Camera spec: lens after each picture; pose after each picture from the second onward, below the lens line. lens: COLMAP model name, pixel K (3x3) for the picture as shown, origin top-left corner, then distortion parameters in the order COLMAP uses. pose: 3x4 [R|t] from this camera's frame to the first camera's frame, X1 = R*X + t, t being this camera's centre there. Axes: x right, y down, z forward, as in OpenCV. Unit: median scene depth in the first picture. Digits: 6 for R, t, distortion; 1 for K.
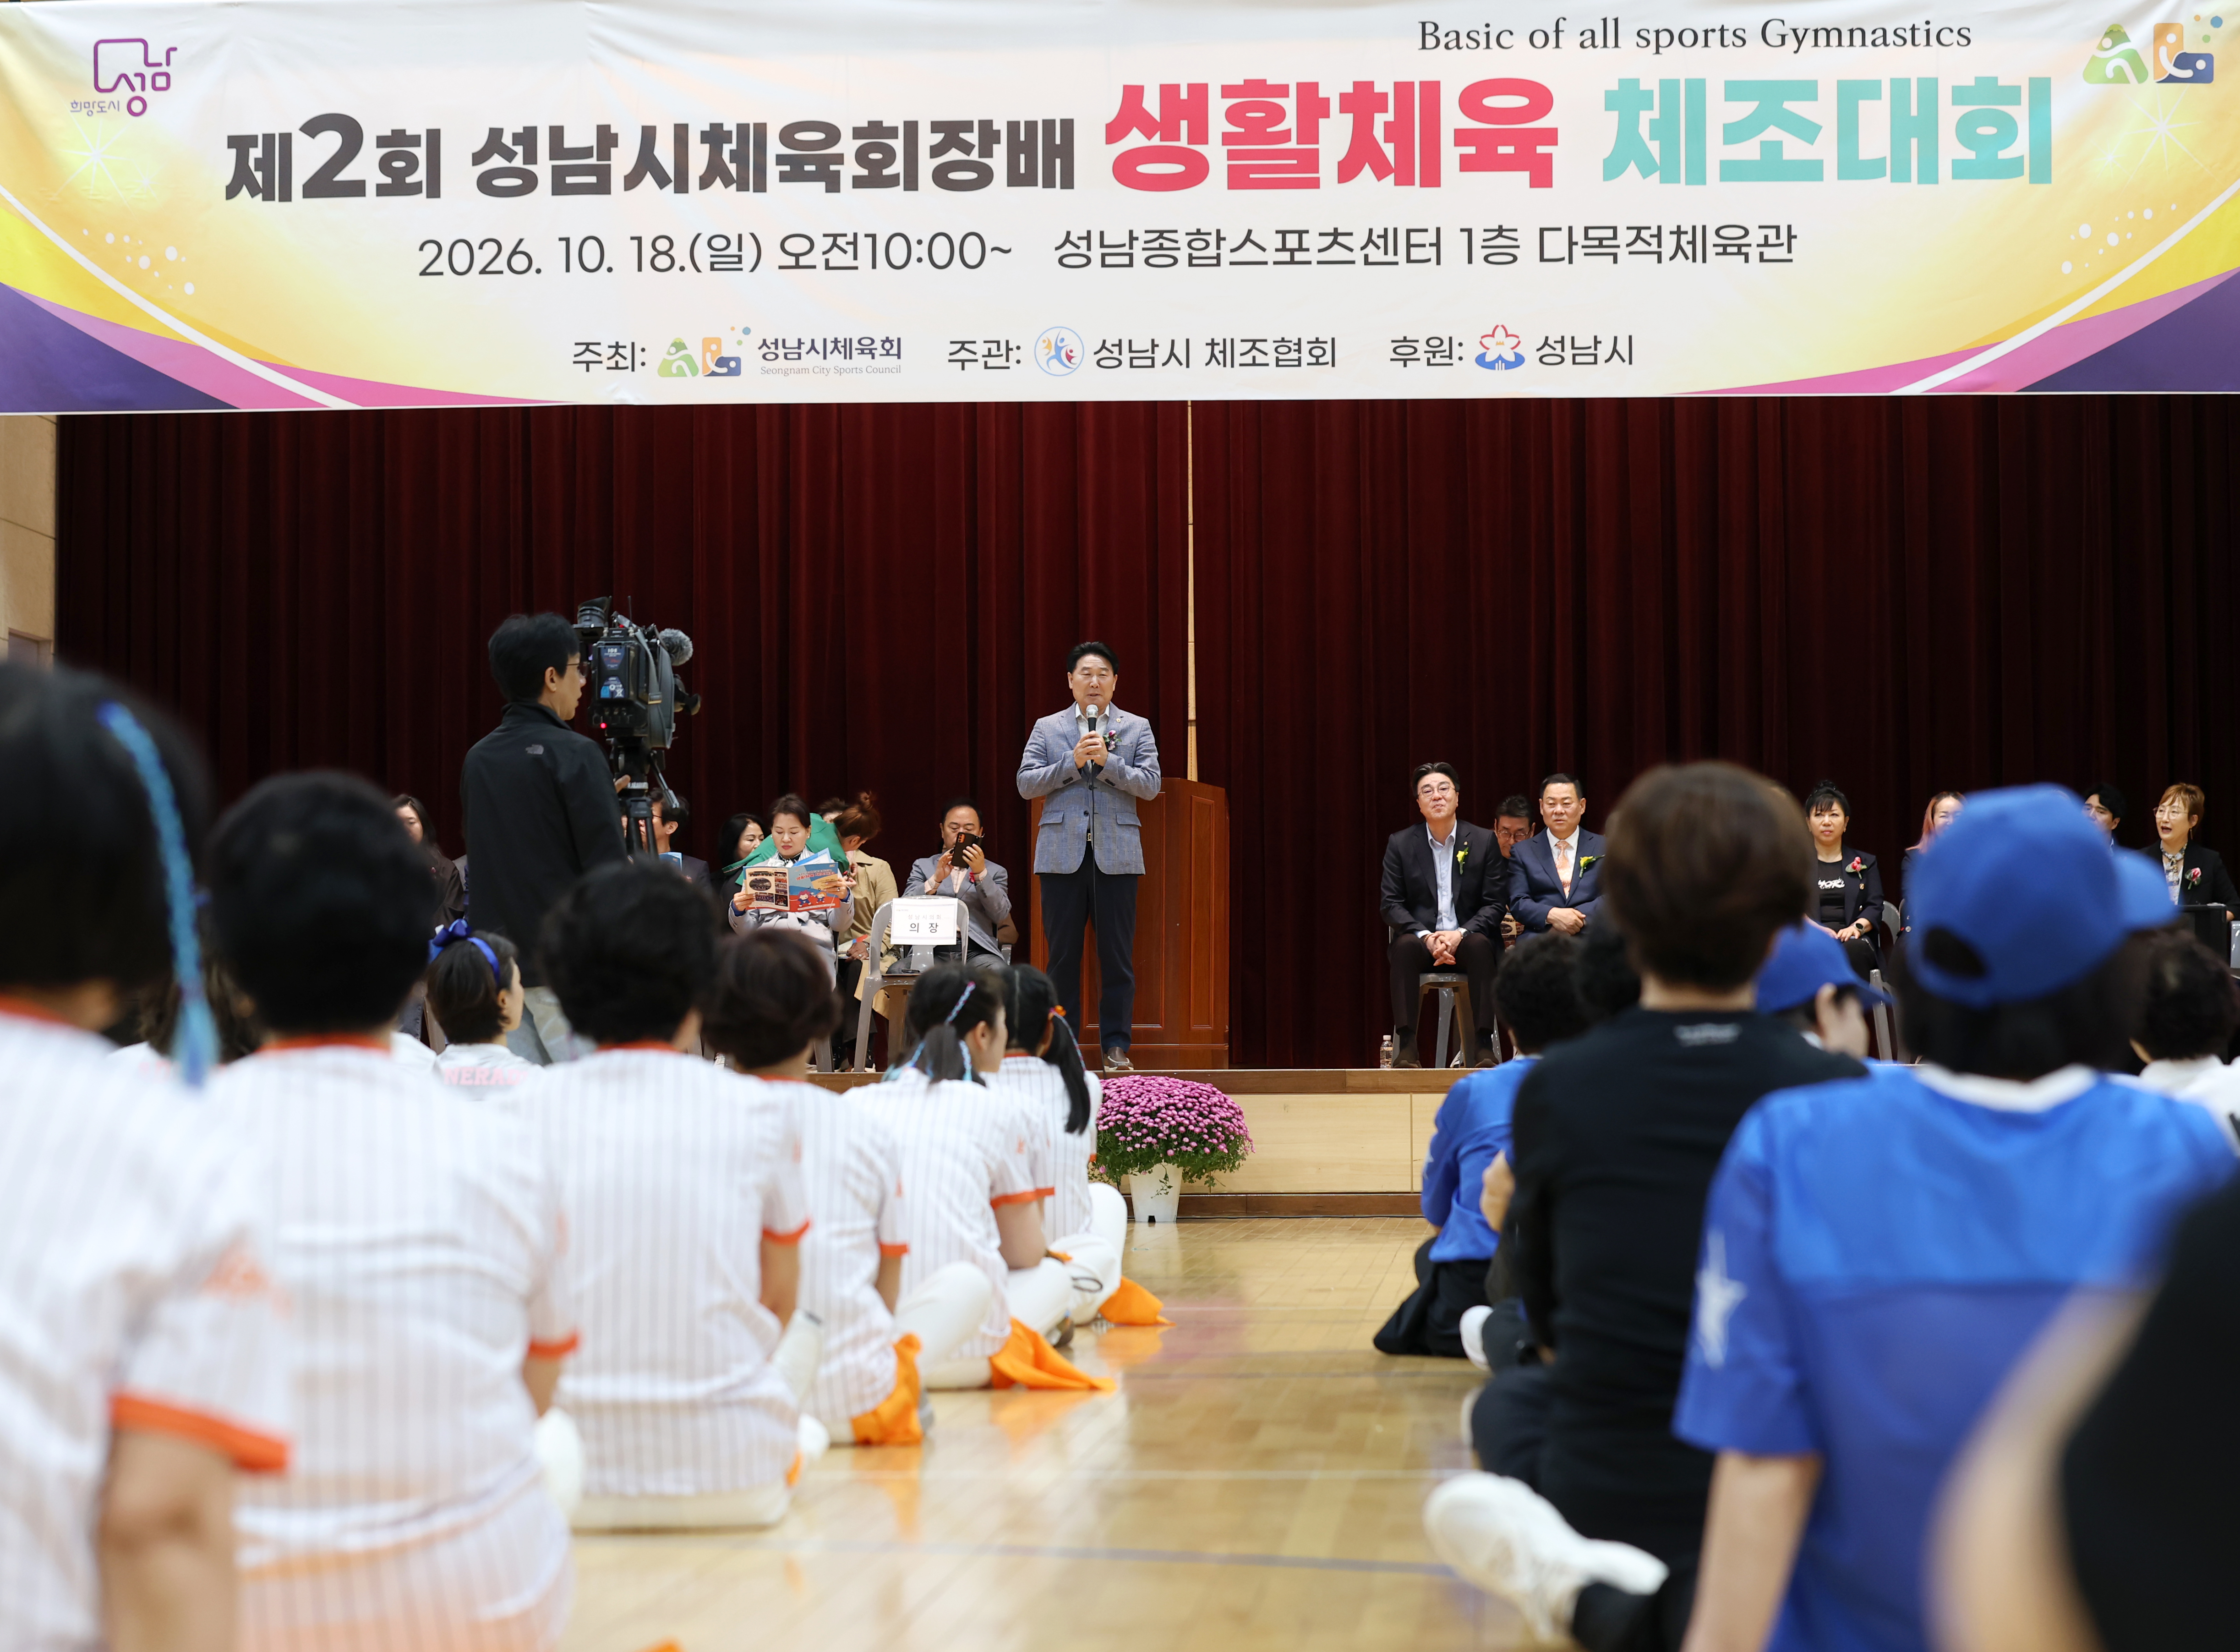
lens RADIAL K [[5723.7, 0, 1119.1], [0, 5723.7, 694.0], [0, 0, 1]] dist [-0.332303, 0.000000]
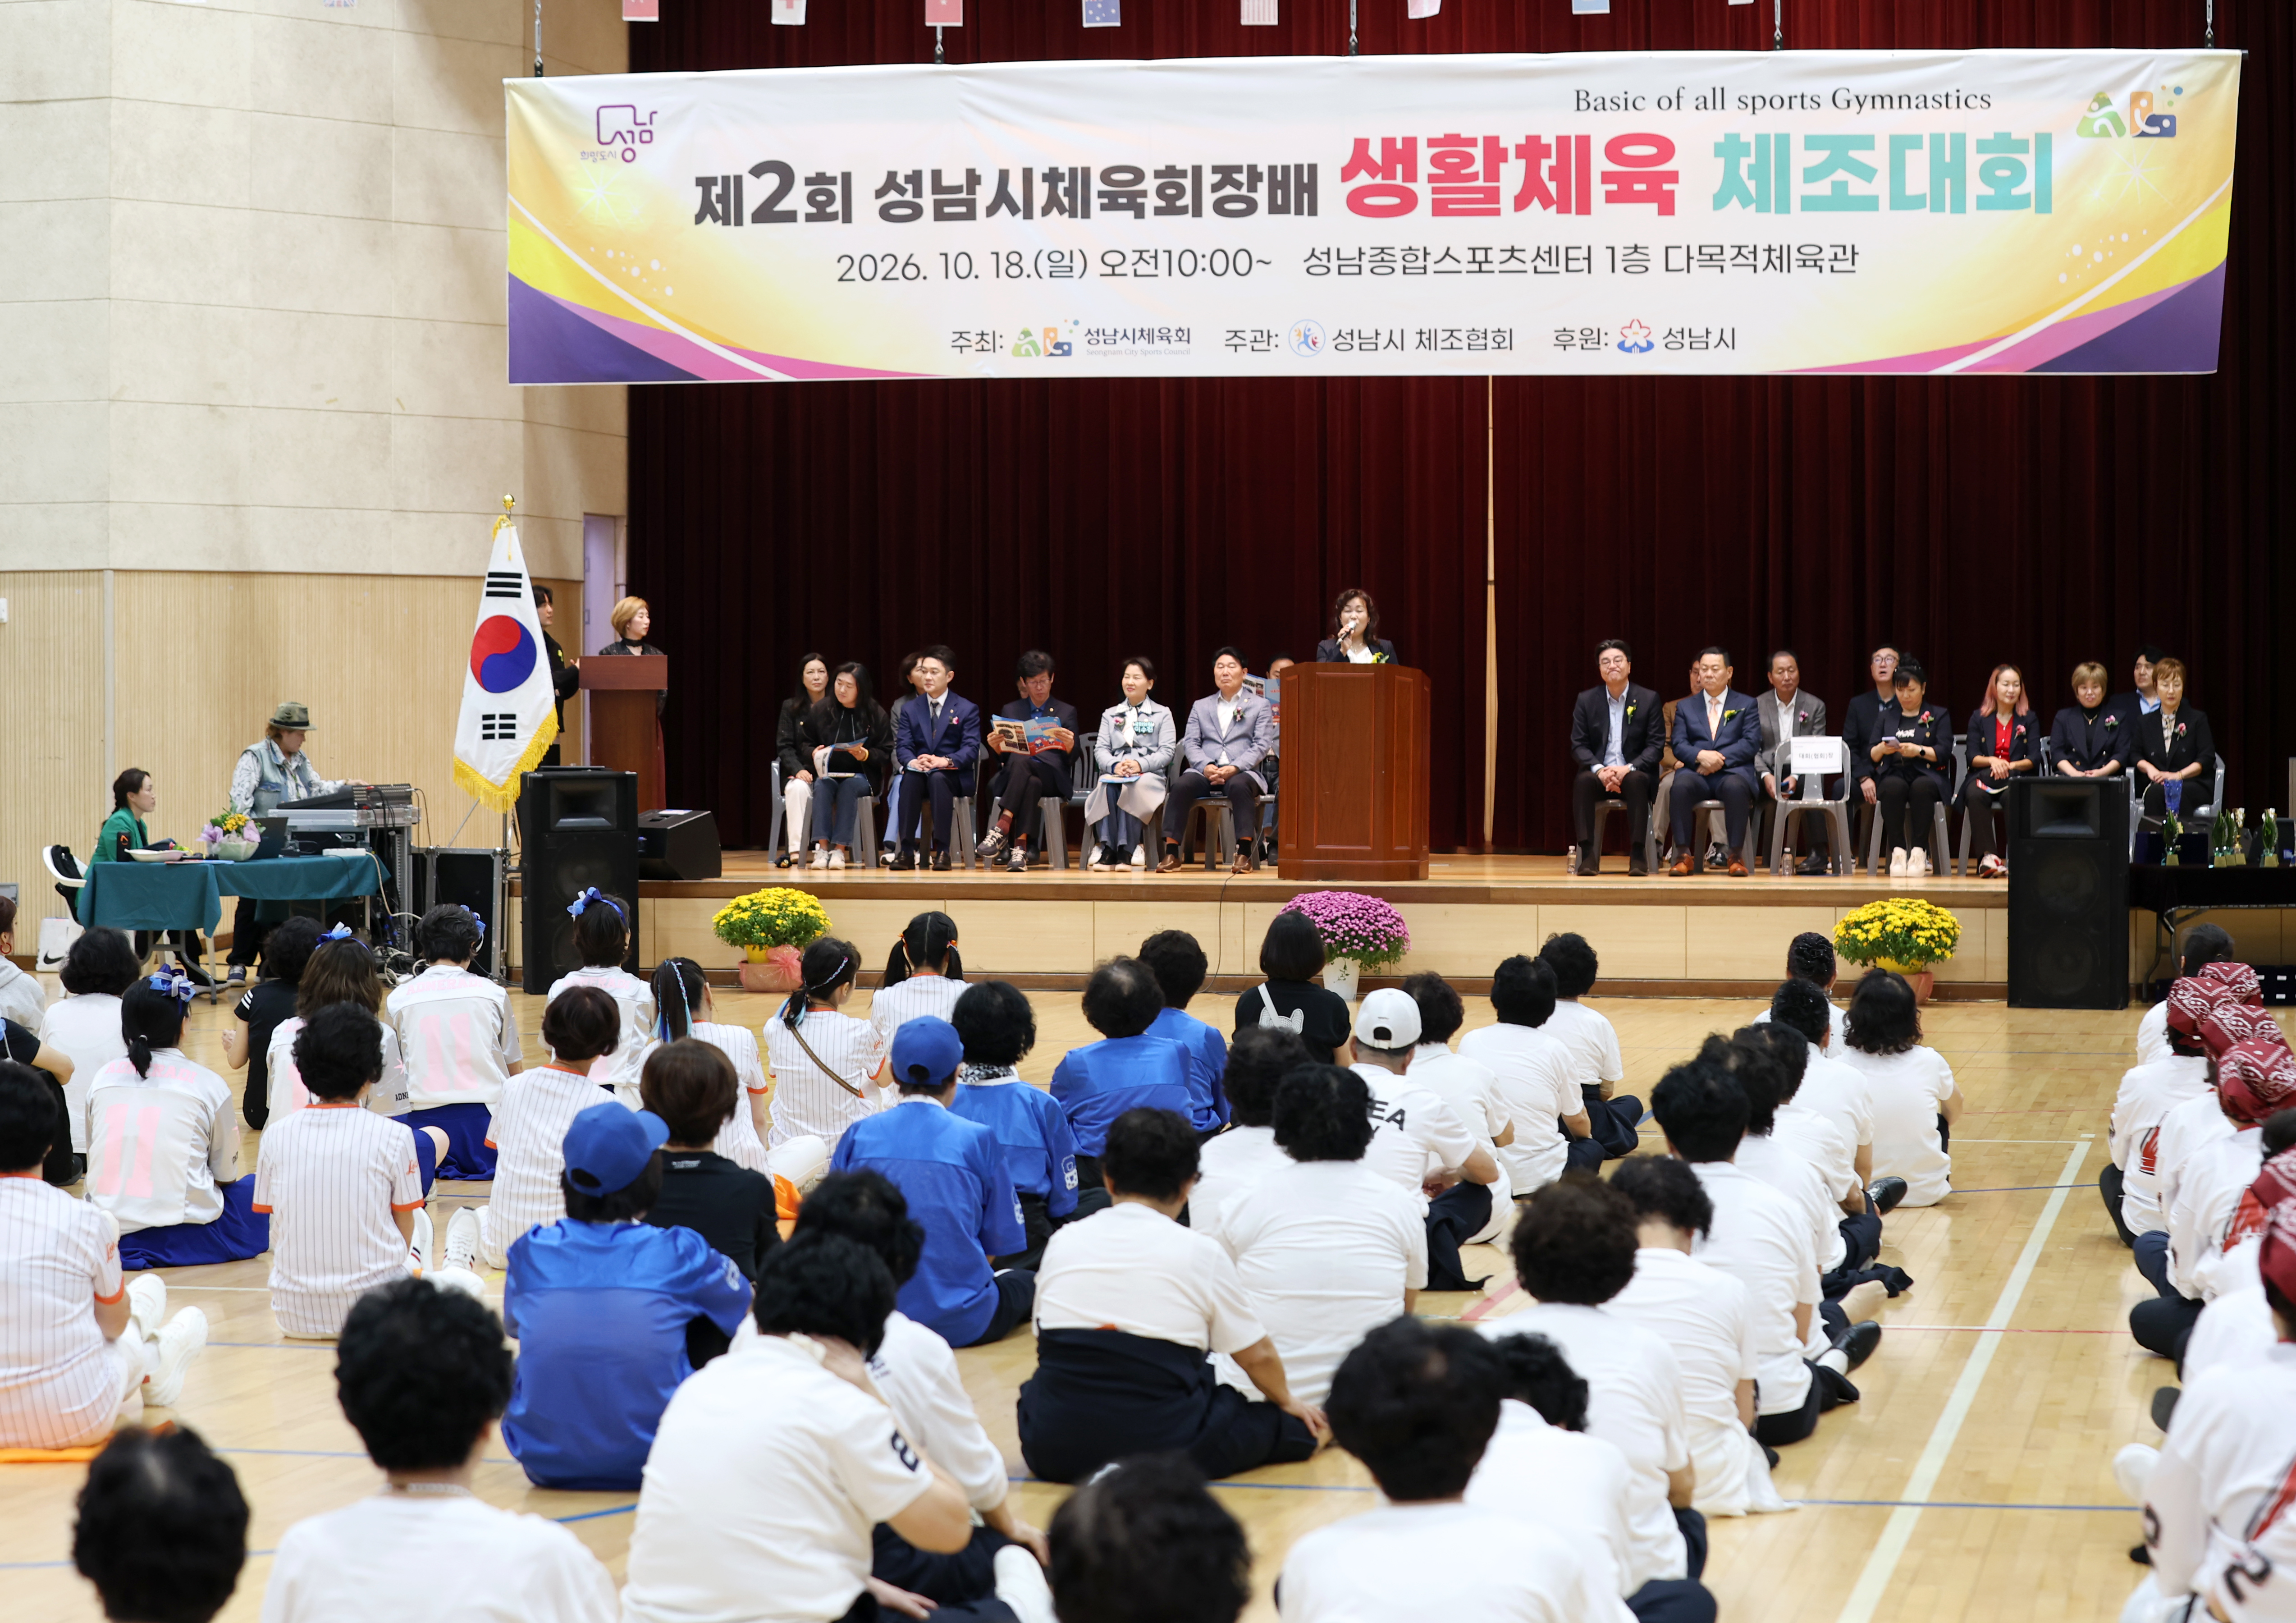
lens RADIAL K [[5203.6, 0, 1160.9], [0, 5203.6, 789.9], [0, 0, 1]] dist [-0.431312, 0.000000]
pose [[0.989865, 0.008941, -0.141731, 0.128209], [0.002803, 0.996592, 0.082442, -0.054802], [0.141985, -0.082003, 0.986466, -0.206814]]
